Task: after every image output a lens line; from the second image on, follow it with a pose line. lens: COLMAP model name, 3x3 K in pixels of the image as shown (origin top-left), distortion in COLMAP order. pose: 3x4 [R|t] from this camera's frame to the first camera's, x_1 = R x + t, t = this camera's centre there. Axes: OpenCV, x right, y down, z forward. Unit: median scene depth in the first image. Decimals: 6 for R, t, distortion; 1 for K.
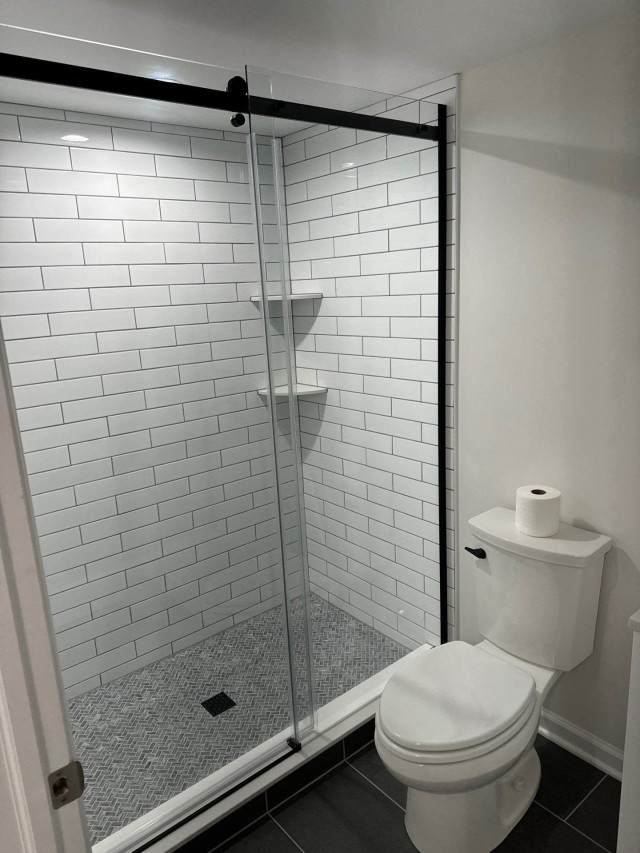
lens RADIAL K [[598.1, 0, 322.6], [0, 598.1, 424.2], [0, 0, 1]] dist [0.068568, -0.089088]
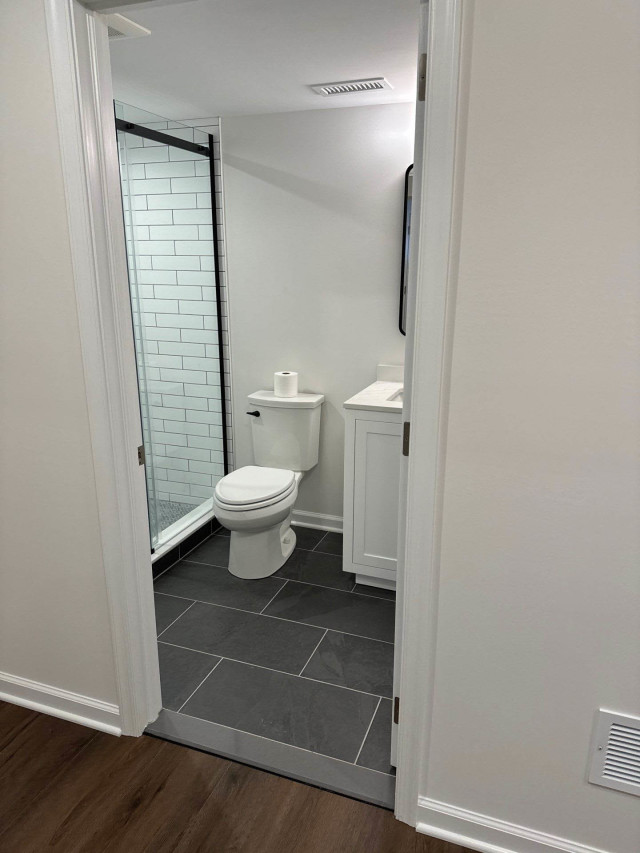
lens RADIAL K [[598.1, 0, 324.2], [0, 598.1, 429.4], [0, 0, 1]] dist [0.068568, -0.089088]
pose [[0.868747, -0.080020, 0.488749, -0.386089], [0.067231, 0.996780, 0.043694, 0.195101], [-0.490672, -0.005100, 0.871329, -0.536606]]
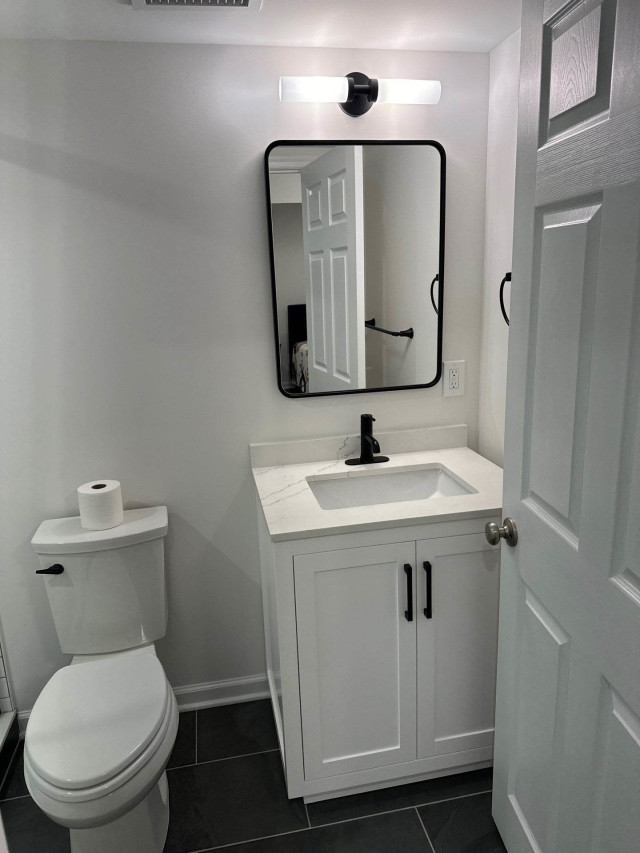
lens RADIAL K [[598.1, 0, 320.6], [0, 598.1, 420.7], [0, 0, 1]] dist [0.068568, -0.089088]
pose [[0.478045, -0.174870, 0.860752, -0.302644], [0.216558, 0.973193, 0.077442, 0.006852], [-0.851220, 0.149382, 0.503100, 0.146062]]
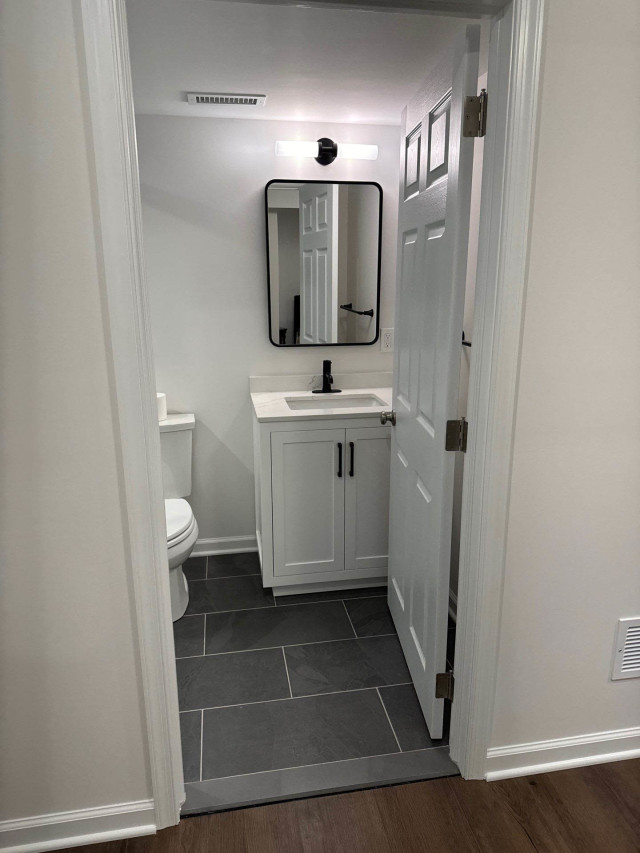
lens RADIAL K [[598.1, 0, 324.1], [0, 598.1, 428.8], [0, 0, 1]] dist [0.068568, -0.089088]
pose [[0.497810, -0.168314, 0.850797, -0.748541], [0.176841, 0.980077, 0.090418, 0.128044], [-0.849066, 0.105445, 0.517657, -0.194727]]
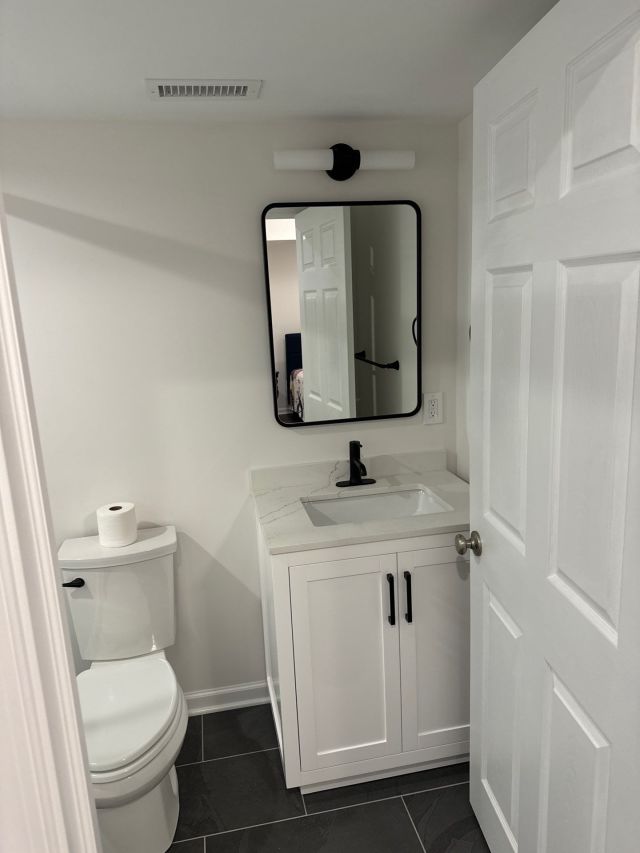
lens RADIAL K [[598.1, 0, 318.5], [0, 598.1, 427.9], [0, 0, 1]] dist [0.068568, -0.089088]
pose [[0.477442, -0.154819, 0.864916, -0.396333], [0.226108, 0.972853, 0.049326, -0.003981], [-0.849073, 0.172014, 0.499486, 0.076957]]
